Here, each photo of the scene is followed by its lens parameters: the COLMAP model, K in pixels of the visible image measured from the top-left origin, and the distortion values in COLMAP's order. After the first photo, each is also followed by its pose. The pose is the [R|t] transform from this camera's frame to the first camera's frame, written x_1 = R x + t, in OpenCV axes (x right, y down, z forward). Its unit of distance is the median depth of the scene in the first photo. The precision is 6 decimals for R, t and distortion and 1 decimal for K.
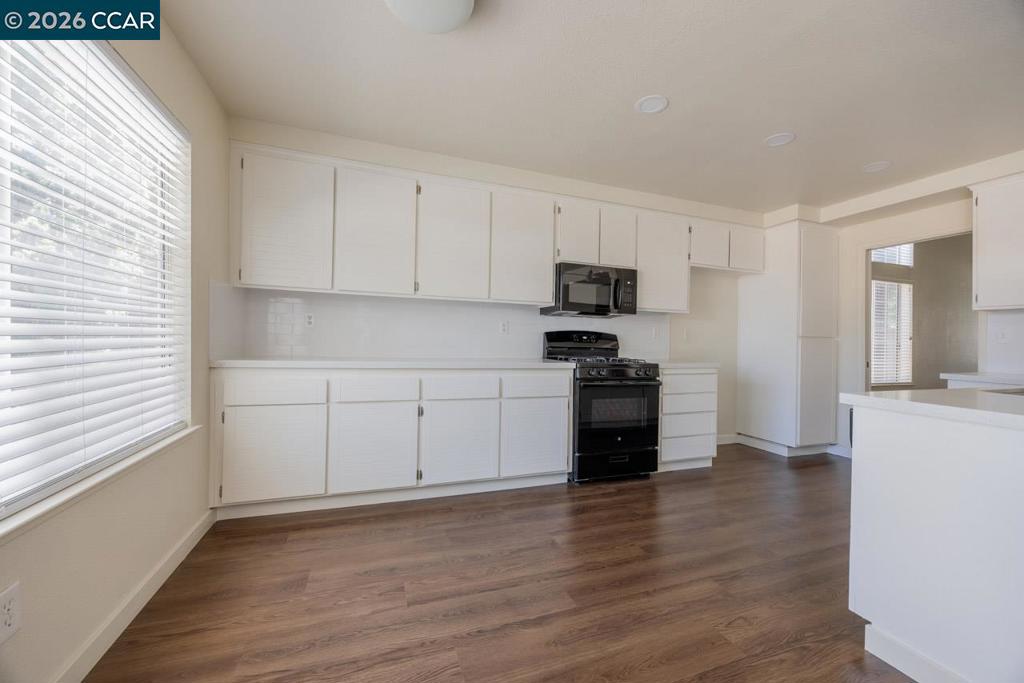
lens RADIAL K [[392.7, 0, 509.9], [0, 392.7, 340.4], [0, 0, 1]] dist [-0.002381, -0.000176]
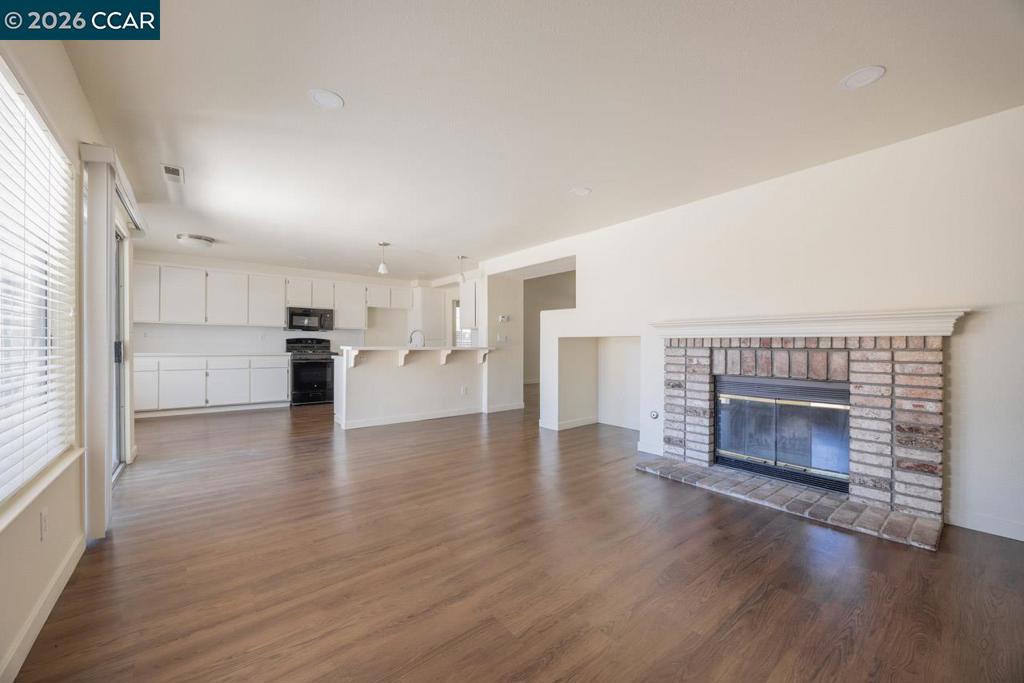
lens RADIAL K [[392.7, 0, 512.2], [0, 392.7, 343.4], [0, 0, 1]] dist [-0.002381, -0.000176]
pose [[0.943419, -0.015759, 0.331229, 0.574440], [0.015879, 0.999871, 0.002344, 0.016638], [-0.331224, 0.003048, 0.943547, -1.448272]]
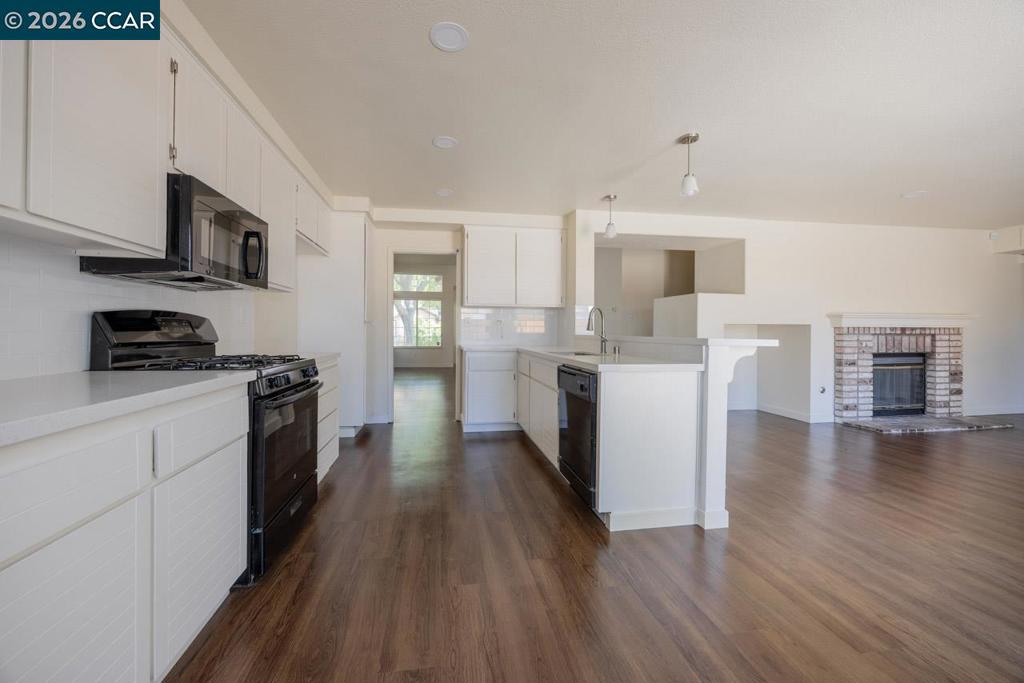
lens RADIAL K [[392.7, 0, 500.5], [0, 392.7, 329.0], [0, 0, 1]] dist [-0.002381, -0.000176]
pose [[0.185854, -0.017484, 0.982422, -0.292212], [0.002432, 0.999847, 0.017334, -0.008970], [-0.982574, -0.000833, 0.185868, 0.512508]]
